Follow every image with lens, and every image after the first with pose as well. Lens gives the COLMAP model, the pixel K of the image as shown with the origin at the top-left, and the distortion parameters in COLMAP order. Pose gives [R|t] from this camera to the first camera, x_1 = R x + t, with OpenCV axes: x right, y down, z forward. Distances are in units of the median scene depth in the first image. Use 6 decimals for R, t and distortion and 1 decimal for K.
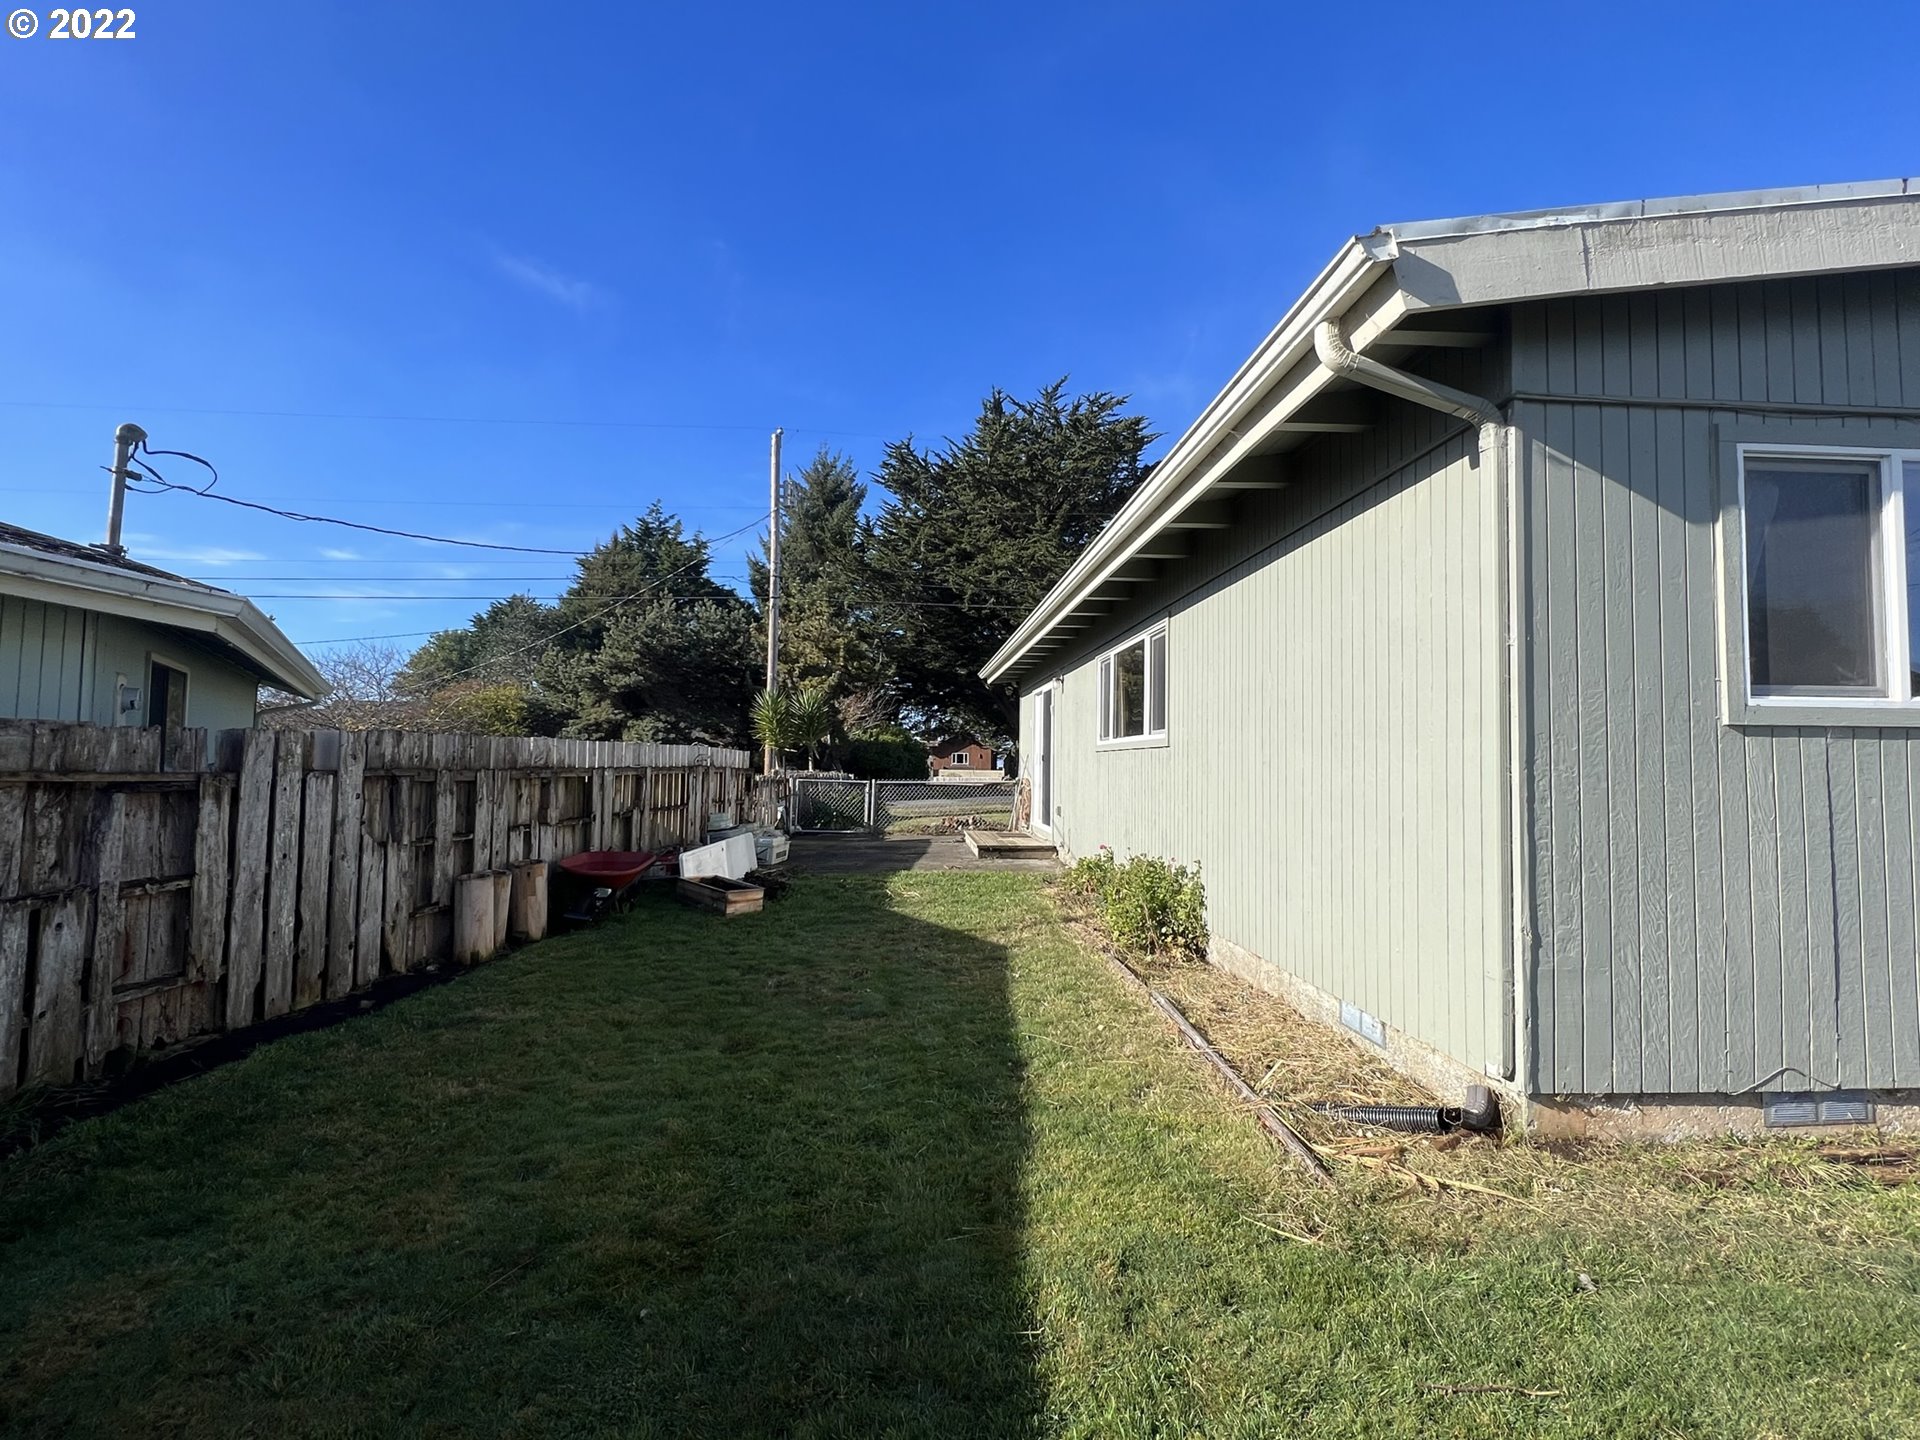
lens RADIAL K [[770.0, 0, 968.1], [0, 770.0, 718.6], [0, 0, 1]] dist [0.000376, -0.000120]
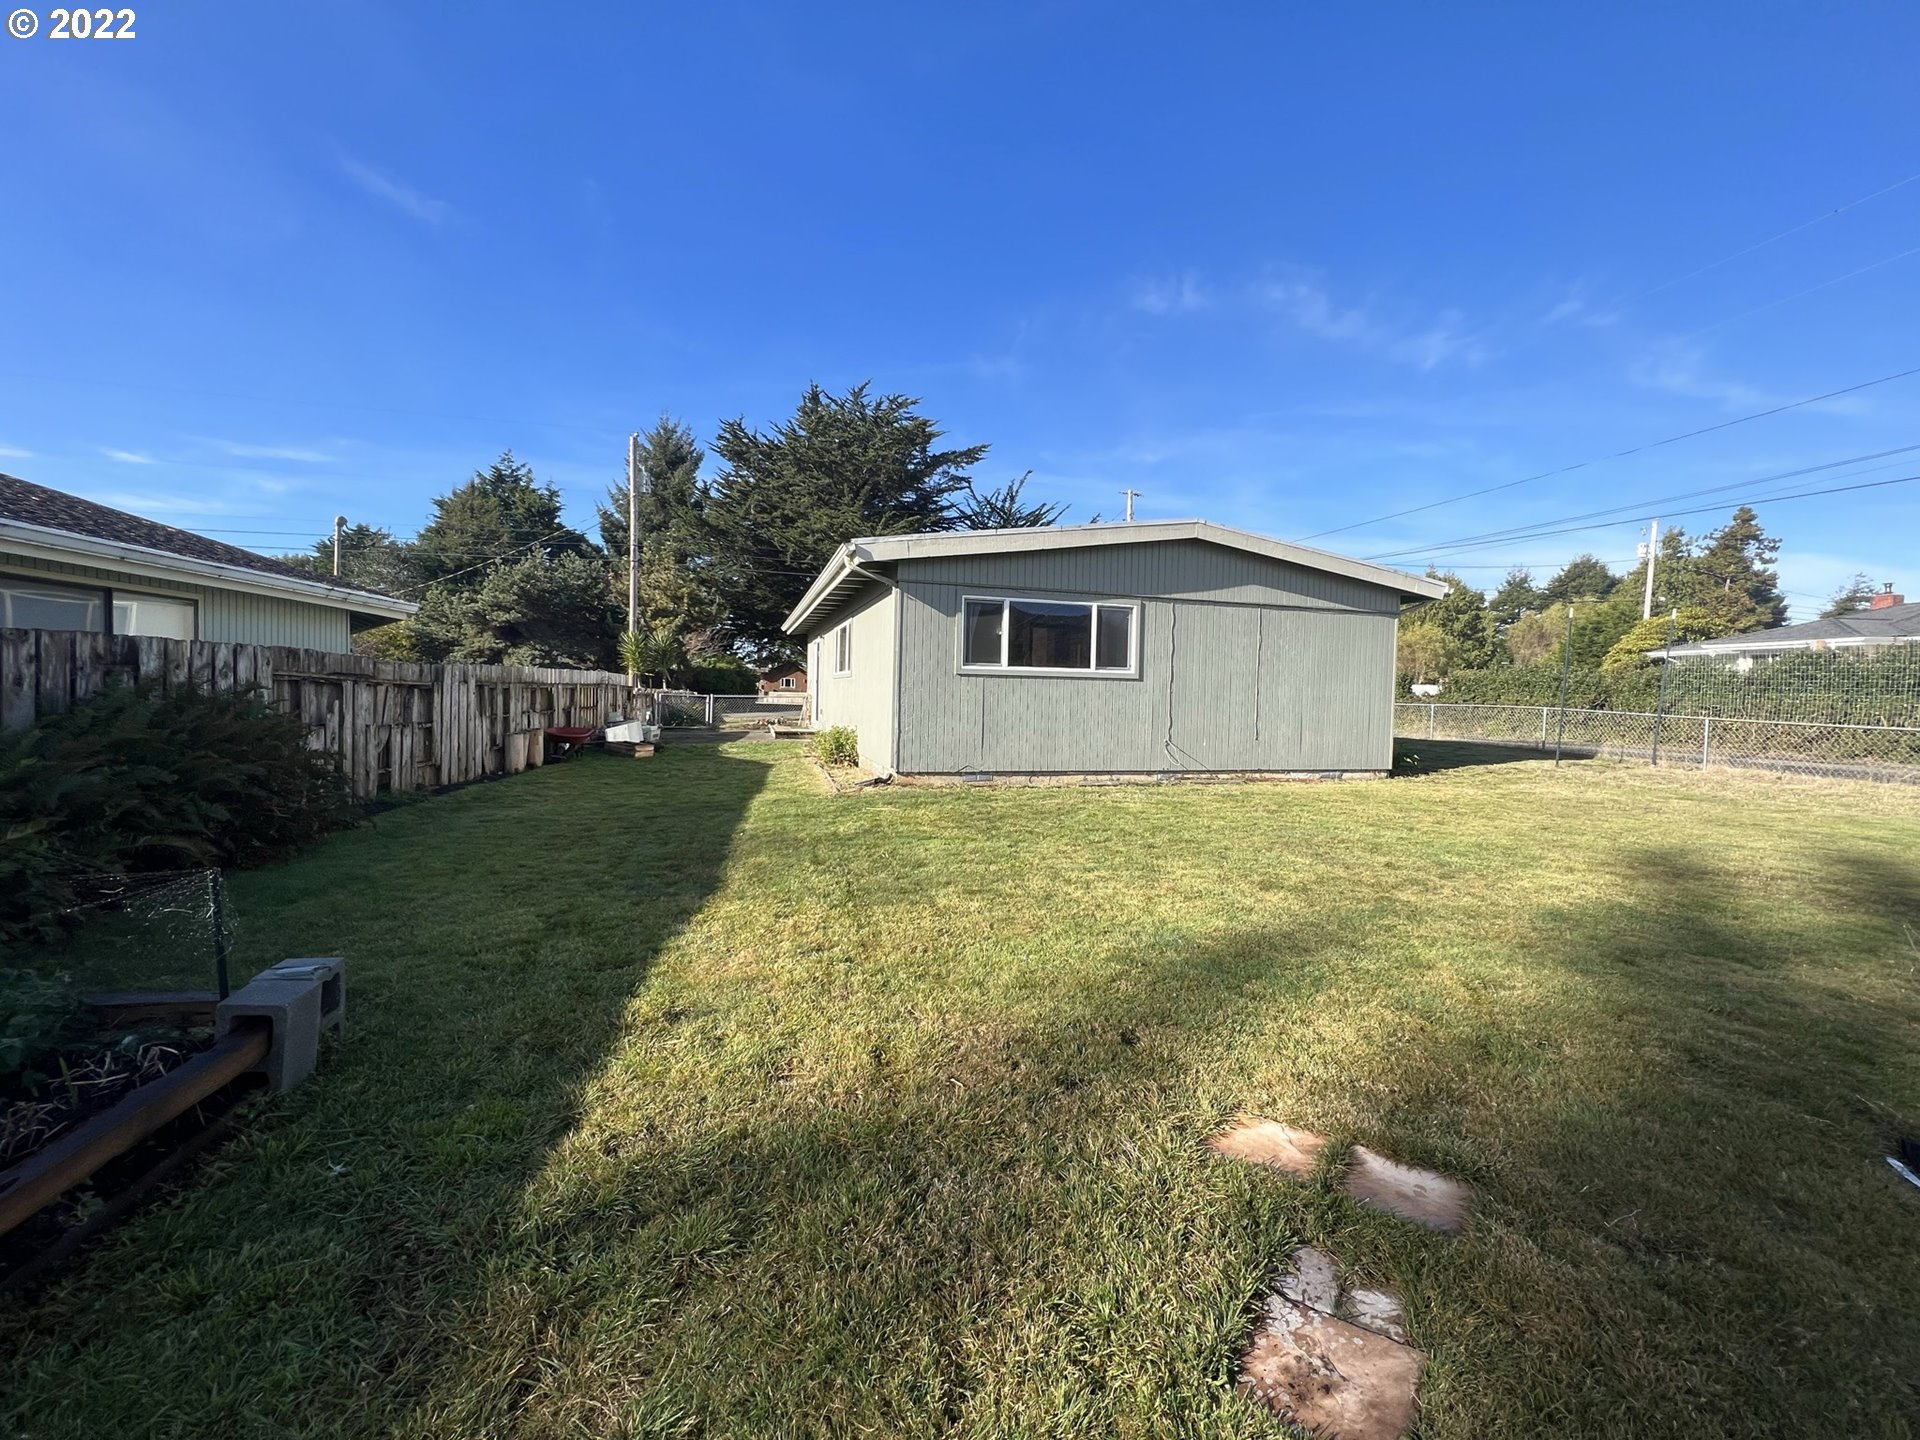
lens RADIAL K [[770.0, 0, 968.1], [0, 770.0, 718.6], [0, 0, 1]] dist [0.000376, -0.000120]
pose [[0.980268, 0.004517, 0.197619, 0.047179], [-0.023279, 0.995420, 0.092724, -0.017398], [-0.196295, -0.095494, 0.975884, -0.380000]]
